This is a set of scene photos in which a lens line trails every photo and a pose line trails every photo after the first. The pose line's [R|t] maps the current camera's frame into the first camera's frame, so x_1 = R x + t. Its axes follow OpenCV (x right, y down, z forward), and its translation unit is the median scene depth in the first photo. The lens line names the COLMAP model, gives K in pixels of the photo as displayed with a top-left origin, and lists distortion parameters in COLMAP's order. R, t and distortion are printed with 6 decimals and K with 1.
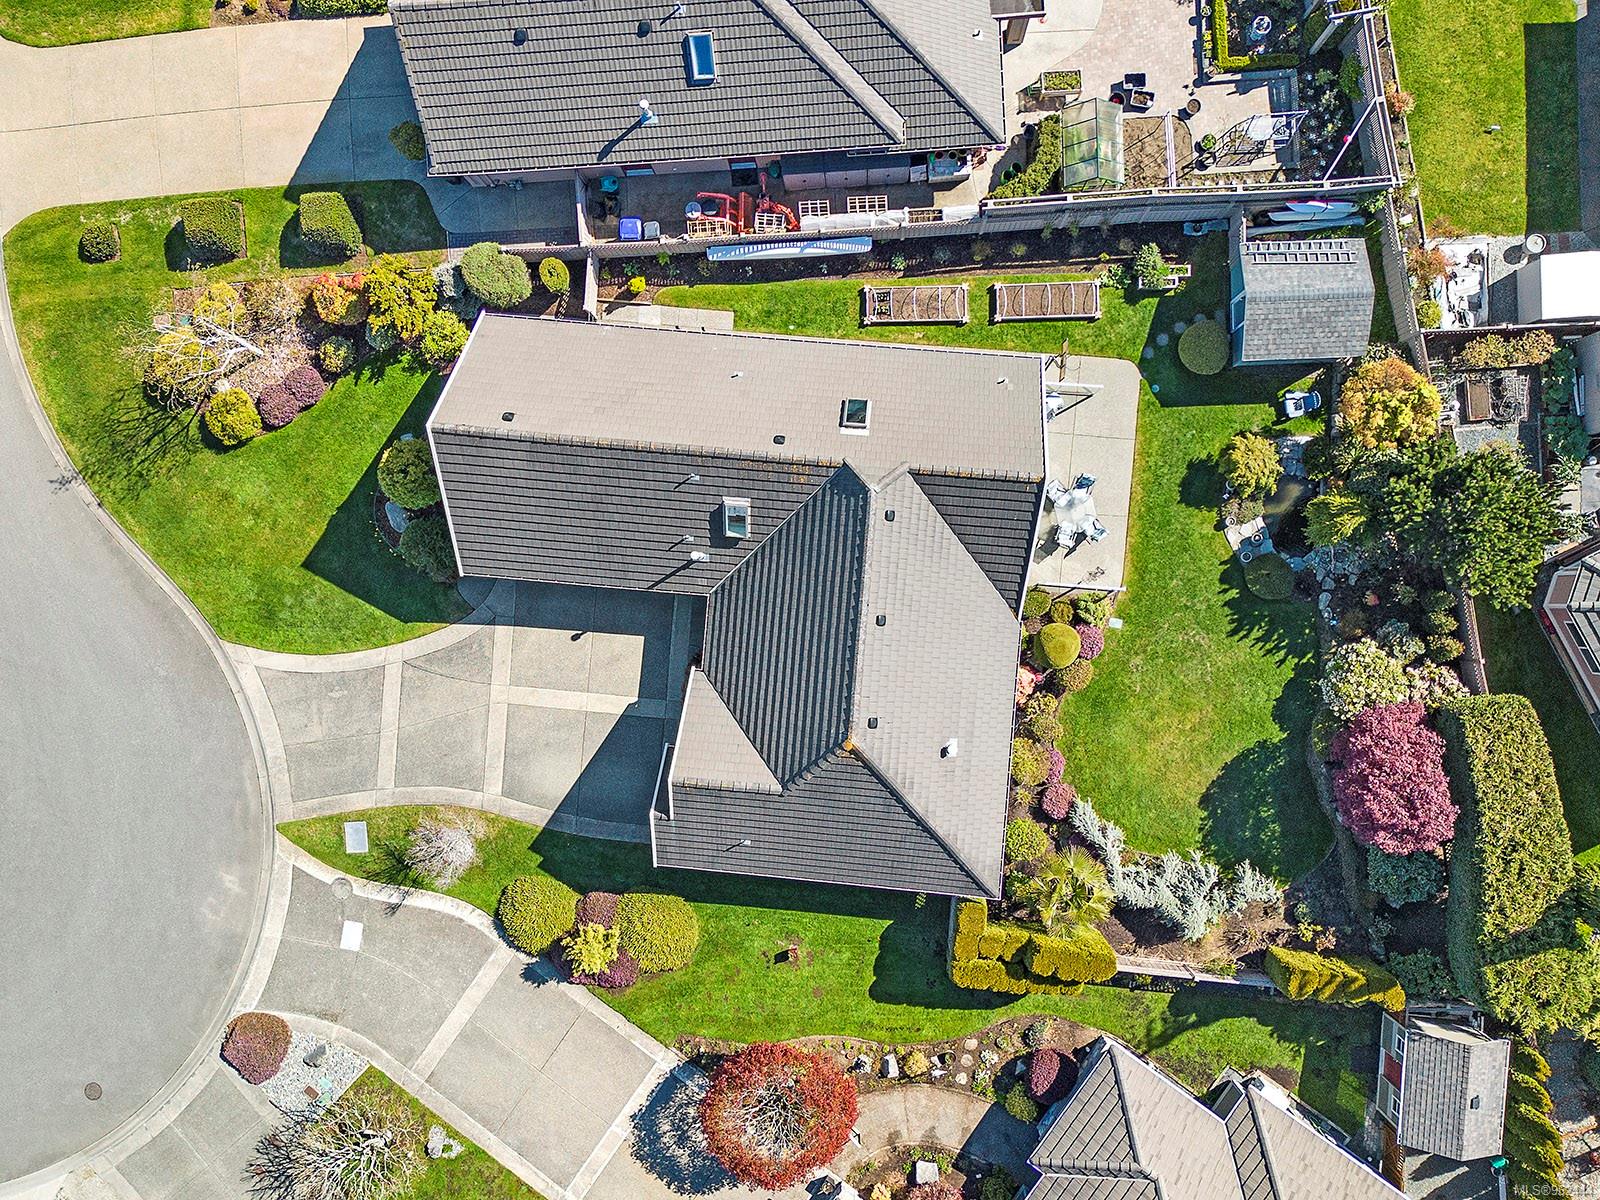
lens RADIAL K [[1323.2, 0, 800.0], [0, 1323.2, 600.0], [0, 0, 1]] dist [0.068805, -0.067146]
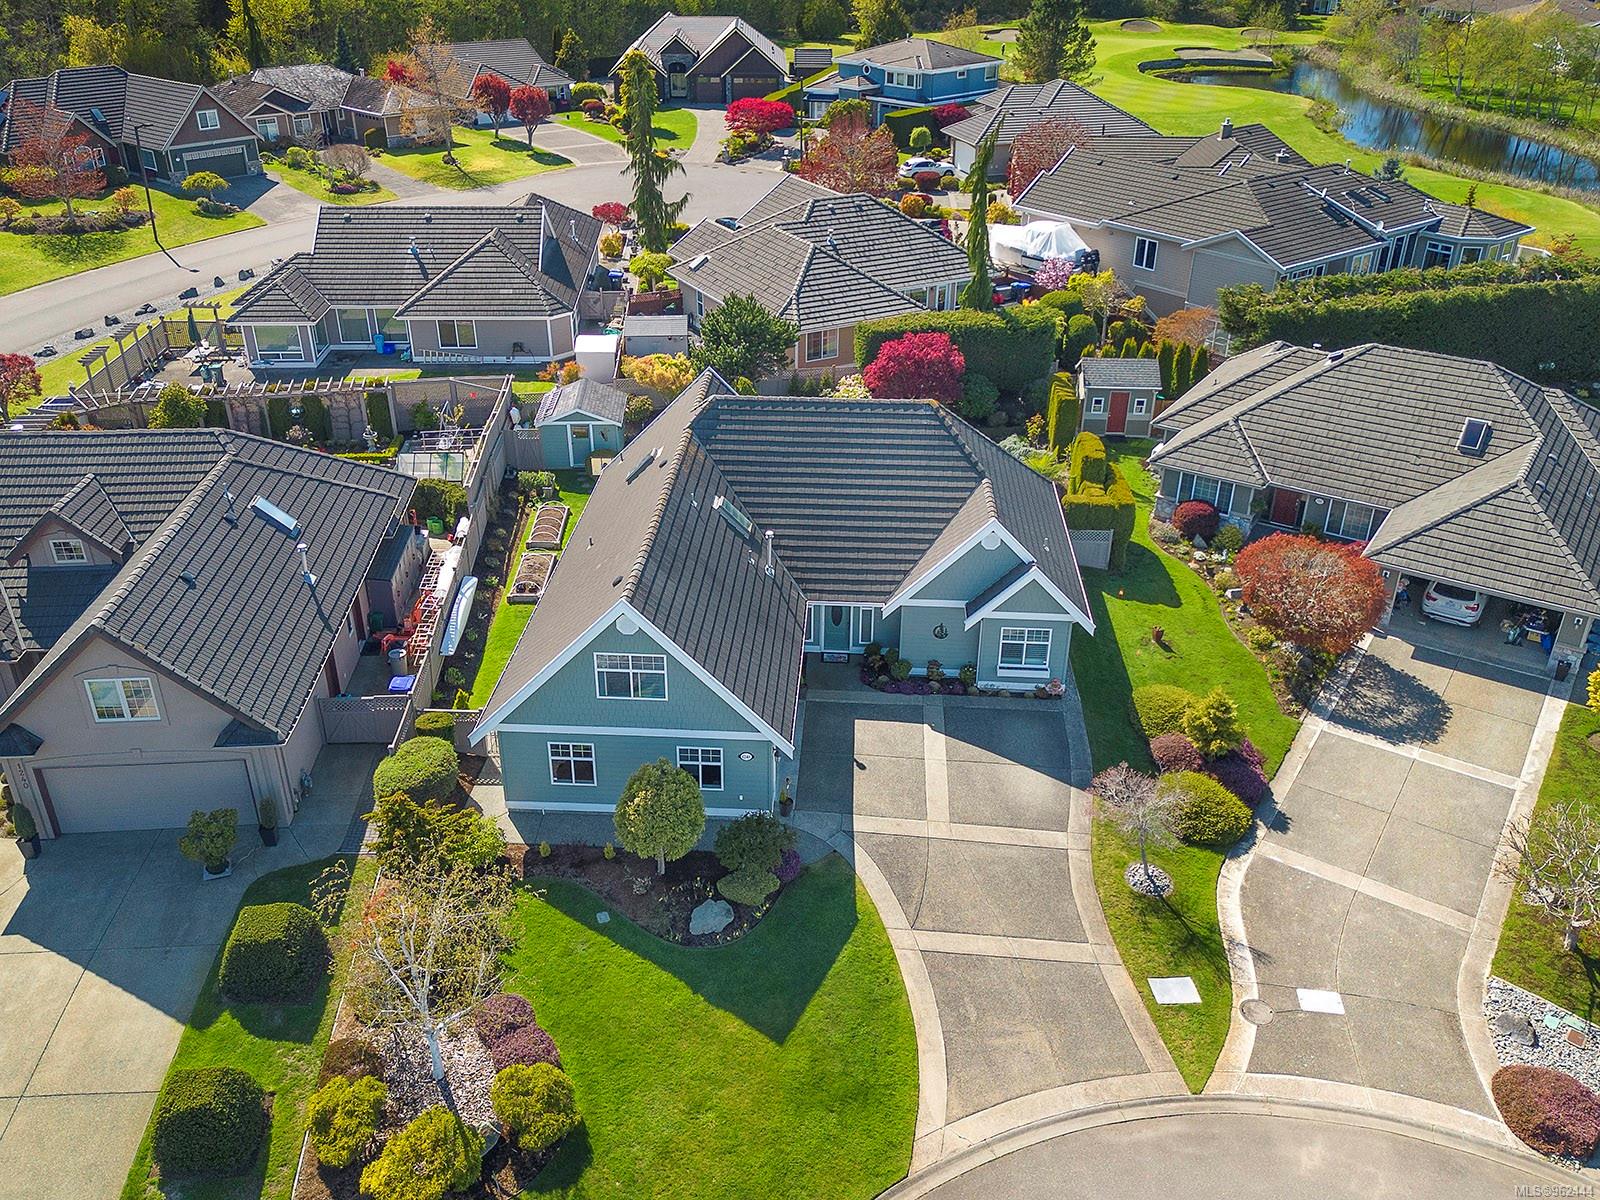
lens RADIAL K [[1323.2, 0, 800.0], [0, 1323.2, 600.0], [0, 0, 1]] dist [0.068805, -0.067146]
pose [[-0.028859, -0.423465, 0.905453, -0.875900], [0.999514, -0.001545, 0.031134, -0.036663], [-0.011785, 0.905911, 0.423304, 0.535372]]
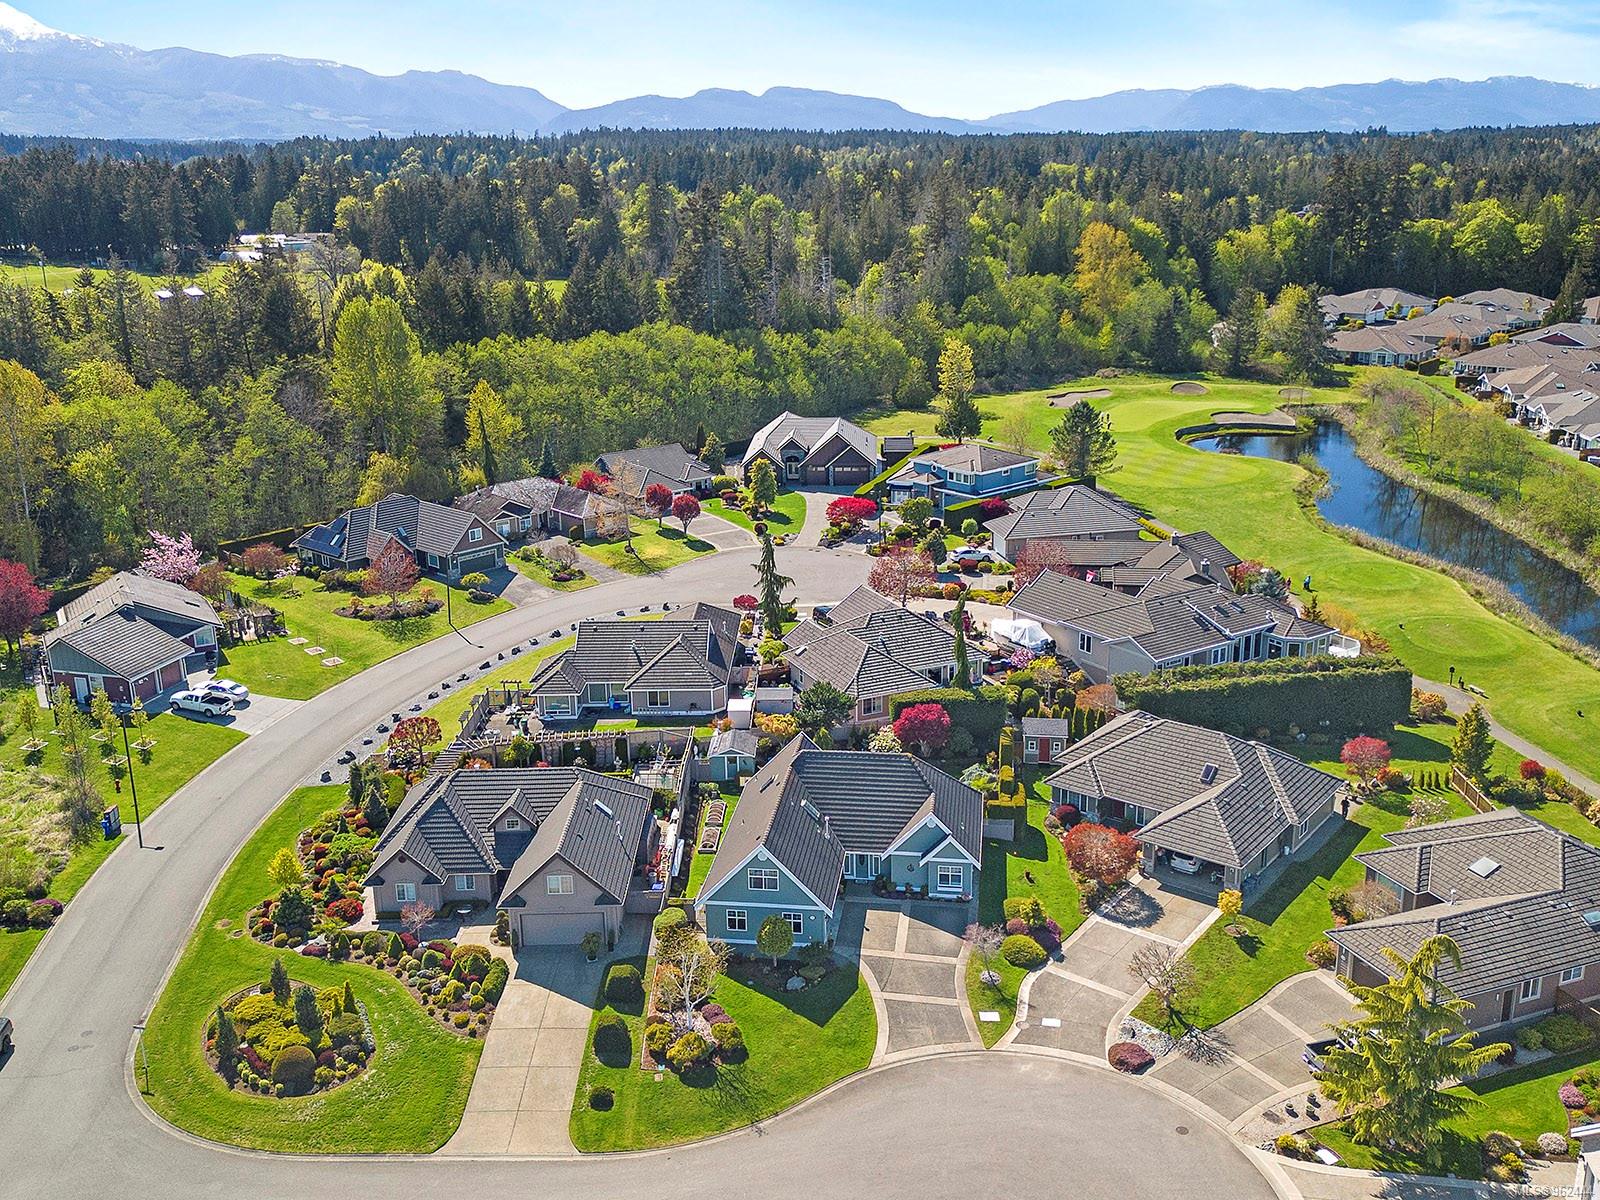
lens RADIAL K [[1483.2, 0, 800.0], [0, 1483.2, 600.0], [0, 0, 1]] dist [0.254099, -0.976034]
pose [[0.052267, -0.237629, 0.969949, -2.037667], [0.998595, 0.003922, -0.052850, 0.042121], [0.008755, 0.971348, 0.237500, 0.065409]]
